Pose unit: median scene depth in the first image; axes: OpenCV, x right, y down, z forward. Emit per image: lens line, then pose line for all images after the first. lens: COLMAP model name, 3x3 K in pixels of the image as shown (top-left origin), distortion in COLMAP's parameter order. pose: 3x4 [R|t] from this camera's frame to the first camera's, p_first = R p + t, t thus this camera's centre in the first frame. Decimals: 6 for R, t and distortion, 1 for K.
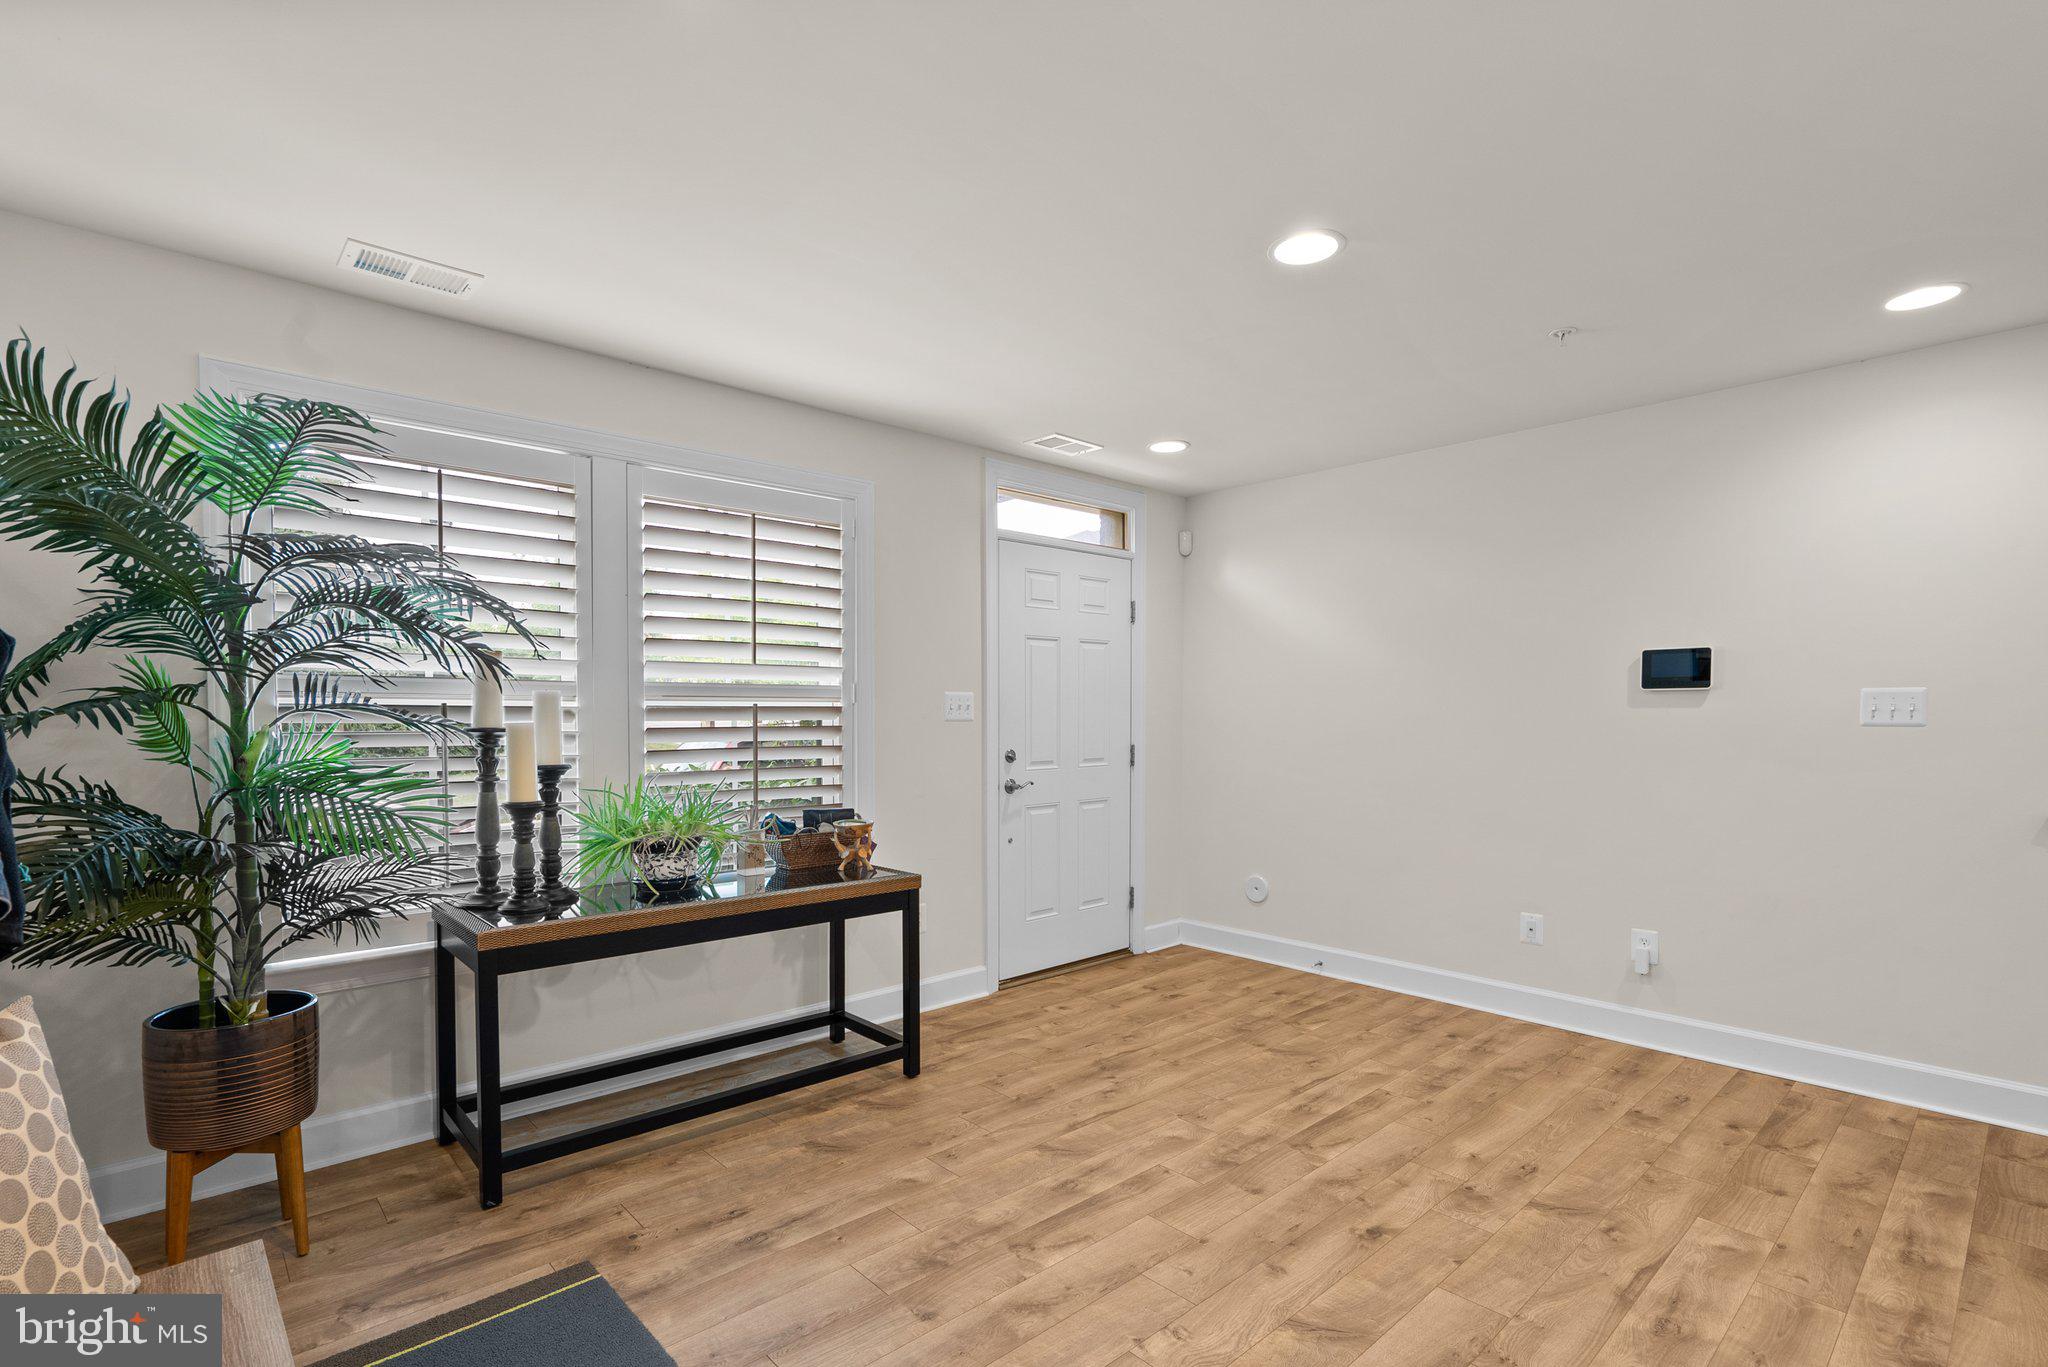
lens RADIAL K [[962.8, 0, 1024.0], [0, 962.8, 683.5], [0, 0, 1]] dist [-0.000543, 0.000627]
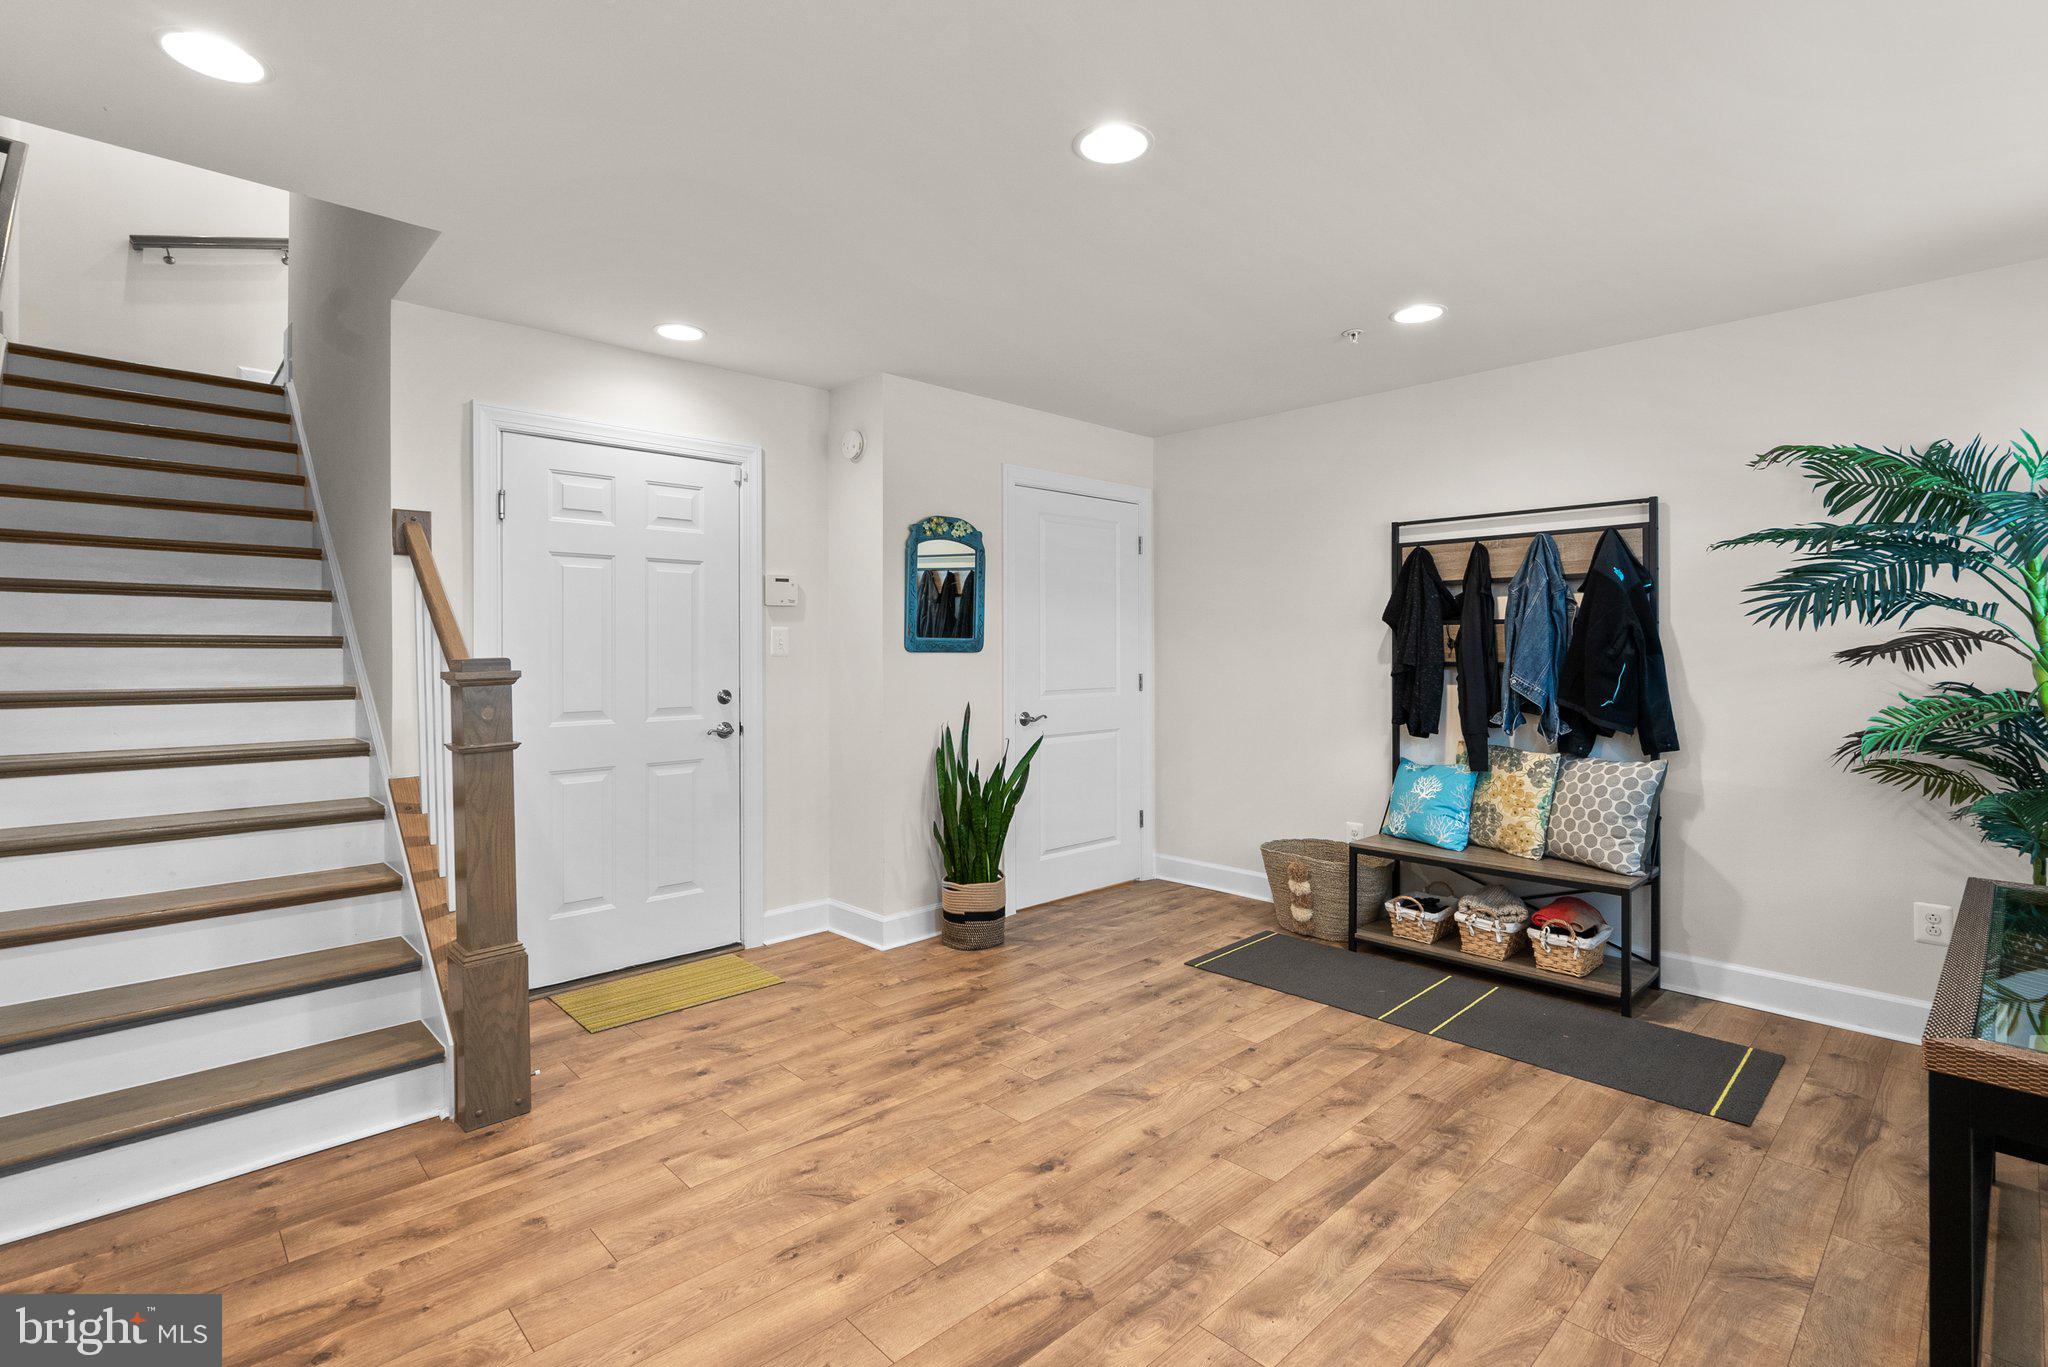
lens RADIAL K [[943.4, 0, 1017.6], [0, 943.4, 677.2], [0, 0, 1]] dist [0.001076, 0.000766]
pose [[-0.999991, -0.000185, -0.004211, 0.395159], [-0.000160, 0.999983, -0.005847, 0.063725], [0.004212, -0.005847, -0.999974, 1.973280]]
